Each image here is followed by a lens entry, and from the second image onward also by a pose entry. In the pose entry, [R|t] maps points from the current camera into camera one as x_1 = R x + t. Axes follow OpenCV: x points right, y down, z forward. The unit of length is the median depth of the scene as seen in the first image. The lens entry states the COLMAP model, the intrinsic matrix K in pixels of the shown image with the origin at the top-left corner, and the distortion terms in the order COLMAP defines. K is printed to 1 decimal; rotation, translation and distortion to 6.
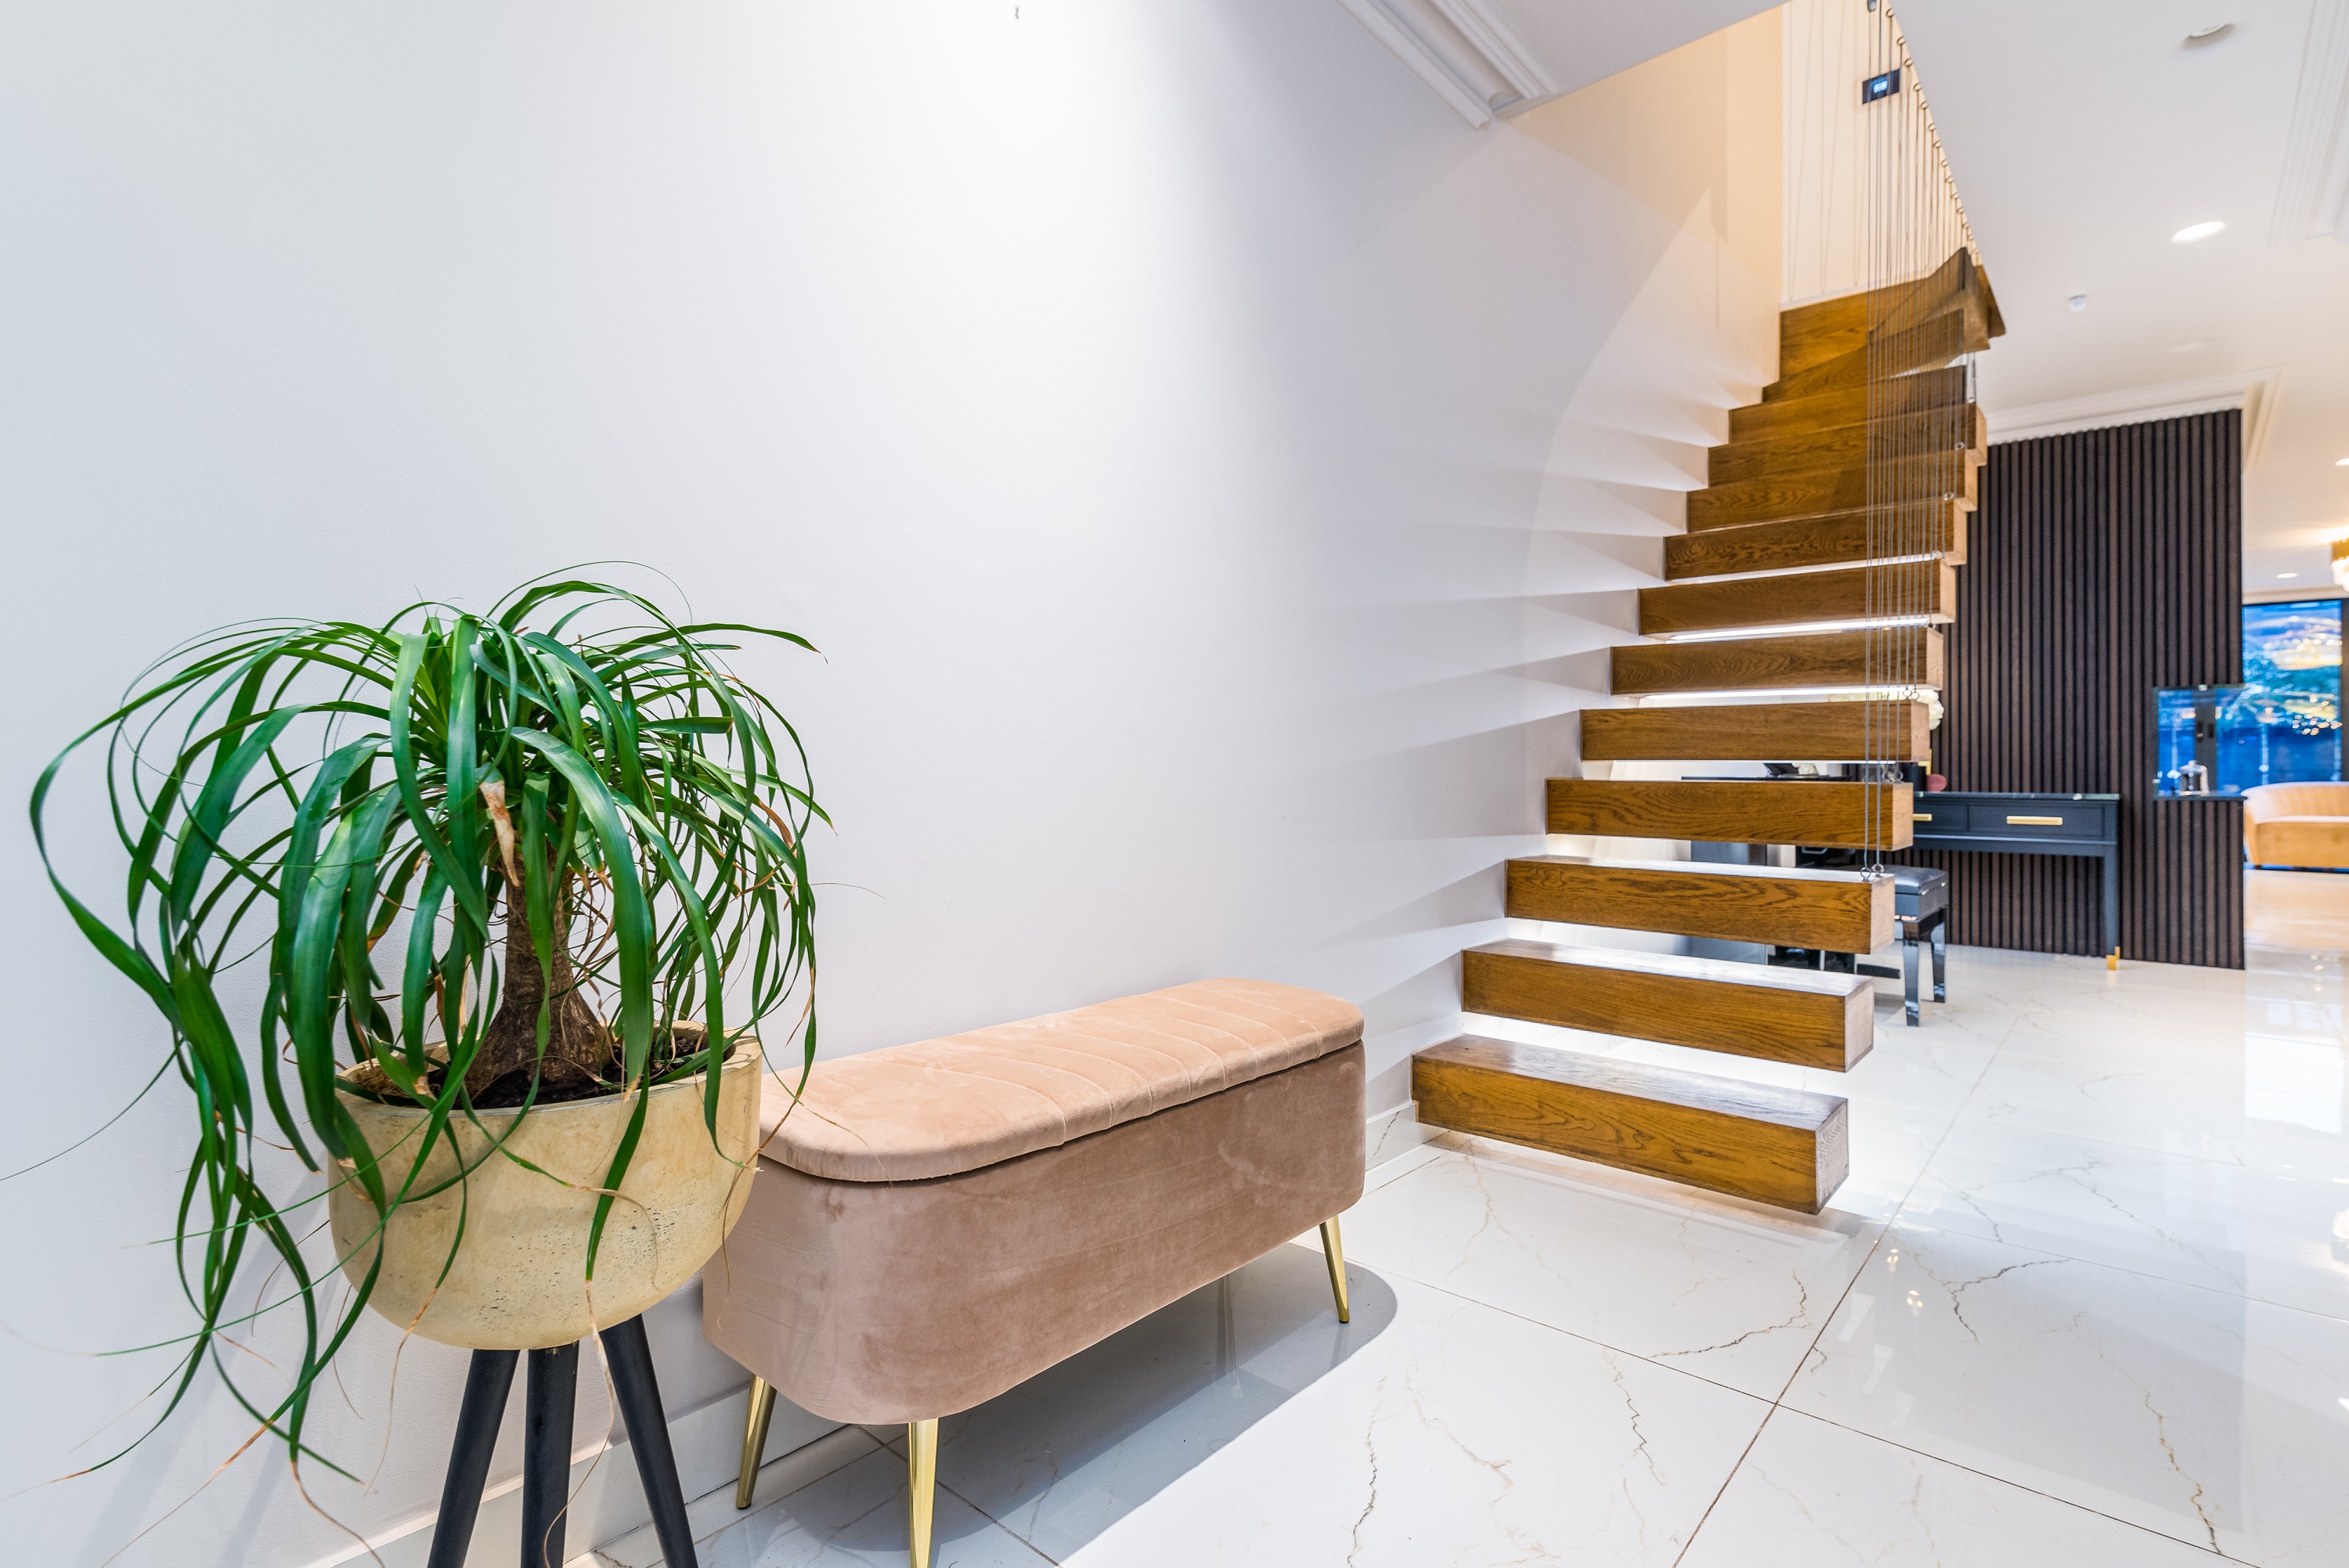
lens RADIAL K [[1189.8, 0, 1174.5], [0, 1189.8, 784.0], [0, 0, 1]] dist [0.003732, 0.000228]
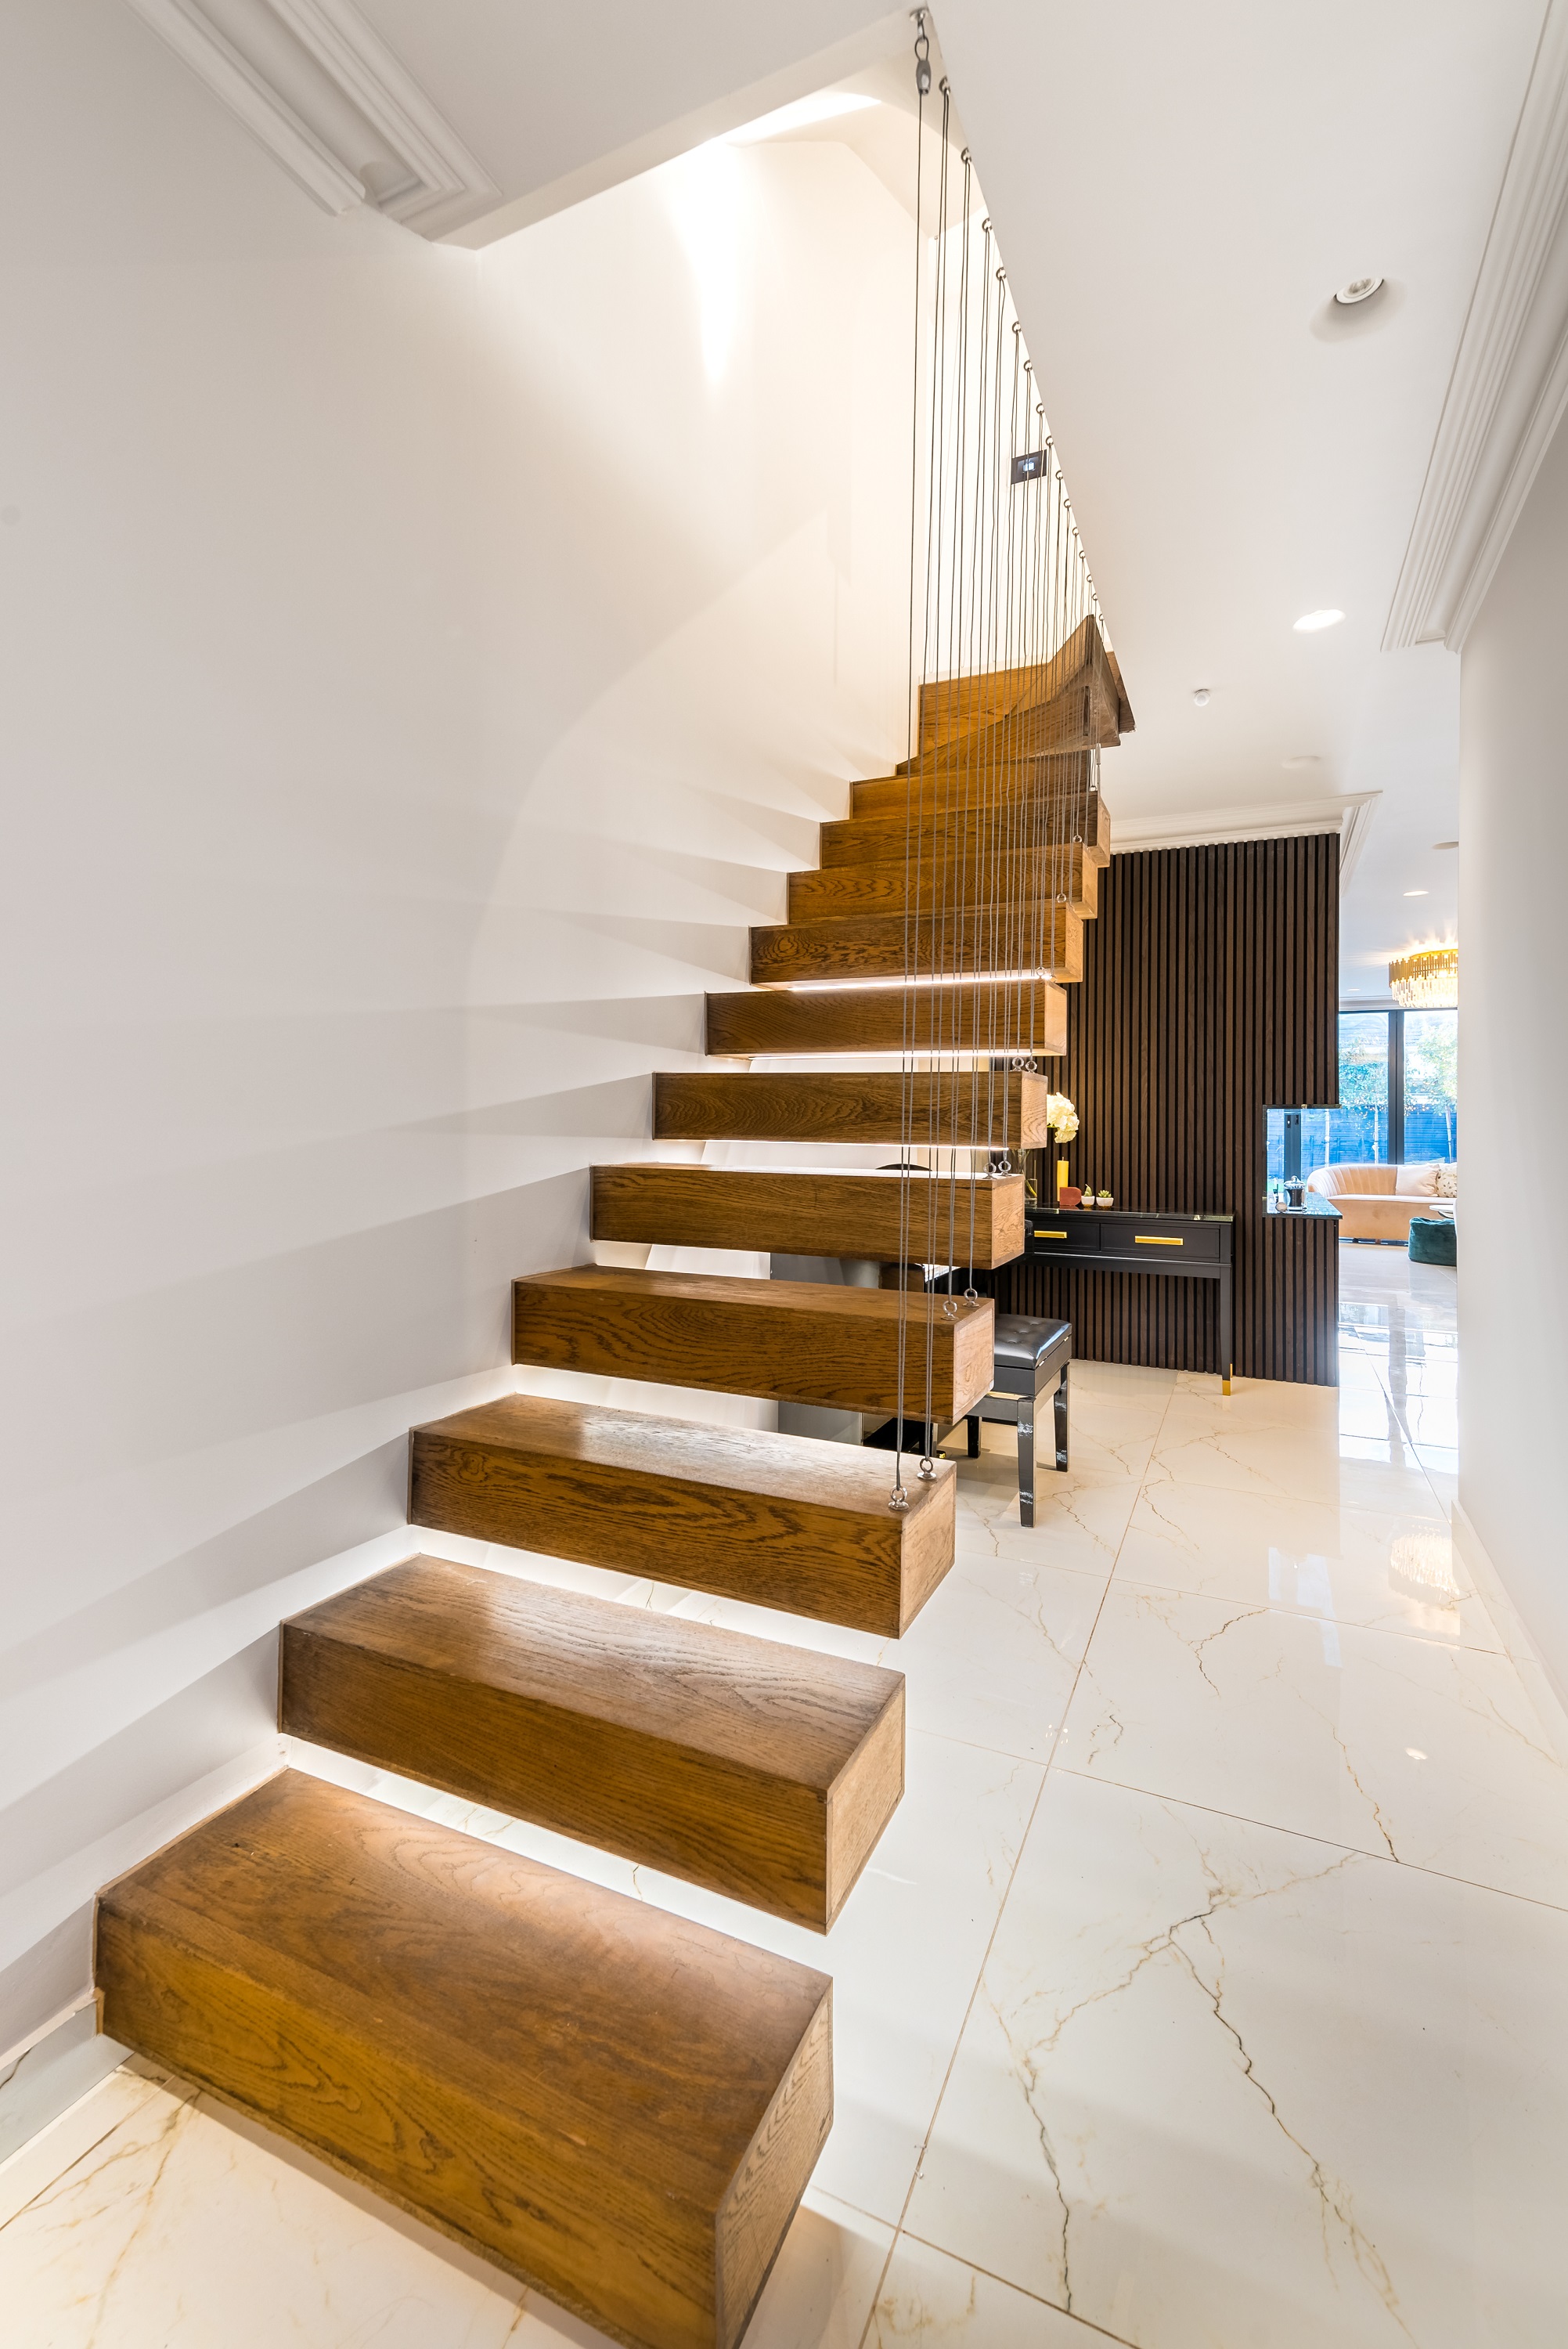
lens RADIAL K [[1019.5, 0, 796.6], [0, 1019.5, 1119.2], [0, 0, 1]] dist [0.022189, 0.000179]
pose [[0.963085, 0.007954, 0.269080, 0.260540], [-0.007828, 0.999968, -0.001542, -0.080032], [-0.269084, -0.000621, 0.963117, 0.340767]]
